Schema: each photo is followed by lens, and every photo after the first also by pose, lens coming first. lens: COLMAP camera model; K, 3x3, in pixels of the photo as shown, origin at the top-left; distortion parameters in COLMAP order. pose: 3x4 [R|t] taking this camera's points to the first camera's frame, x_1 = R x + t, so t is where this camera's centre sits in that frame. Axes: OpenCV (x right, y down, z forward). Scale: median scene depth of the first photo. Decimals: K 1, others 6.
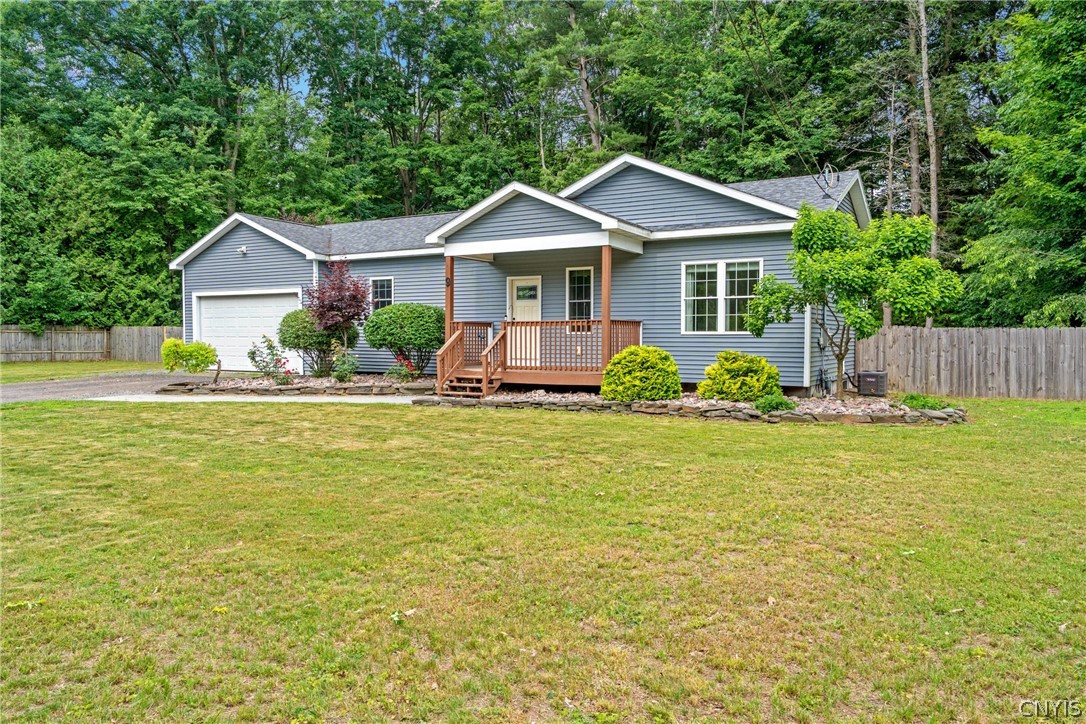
lens RADIAL K [[780.4, 0, 544.1], [0, 780.4, 355.7], [0, 0, 1]] dist [-0.007357, -0.000428]
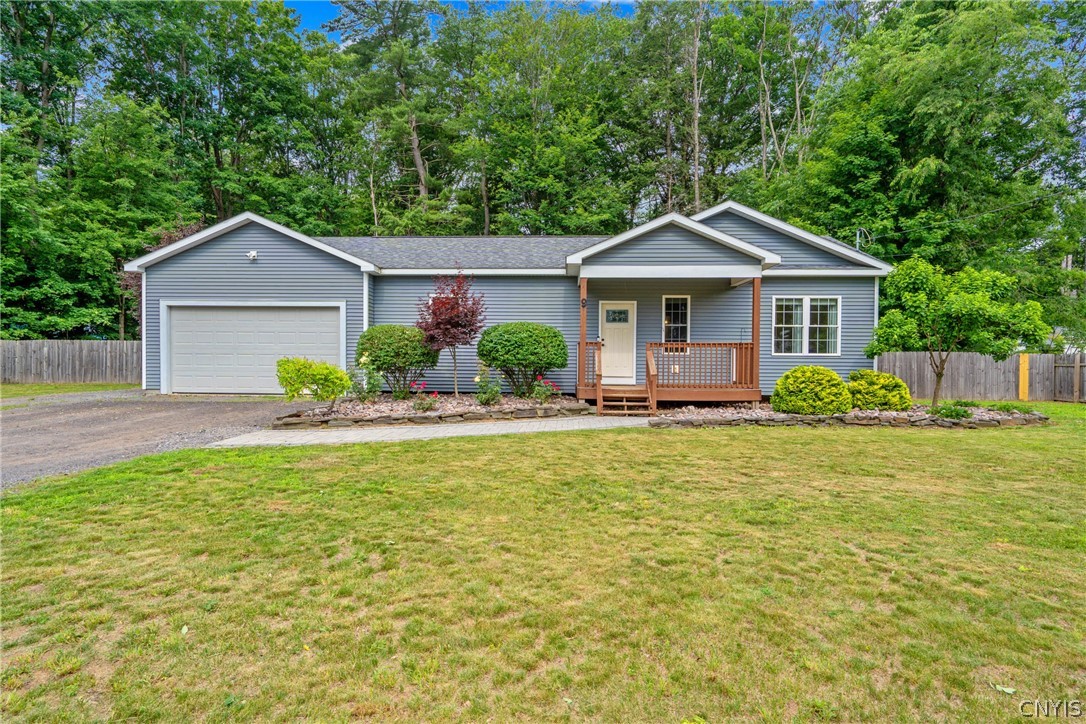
lens RADIAL K [[567.6, 0, 542.7], [0, 567.6, 364.4], [0, 0, 1]] dist [-0.000839, 0.000744]
pose [[0.879621, -0.004575, 0.475654, -0.513130], [0.005593, 0.999984, -0.000725, -0.013551], [-0.475643, 0.003299, 0.879632, 0.364398]]
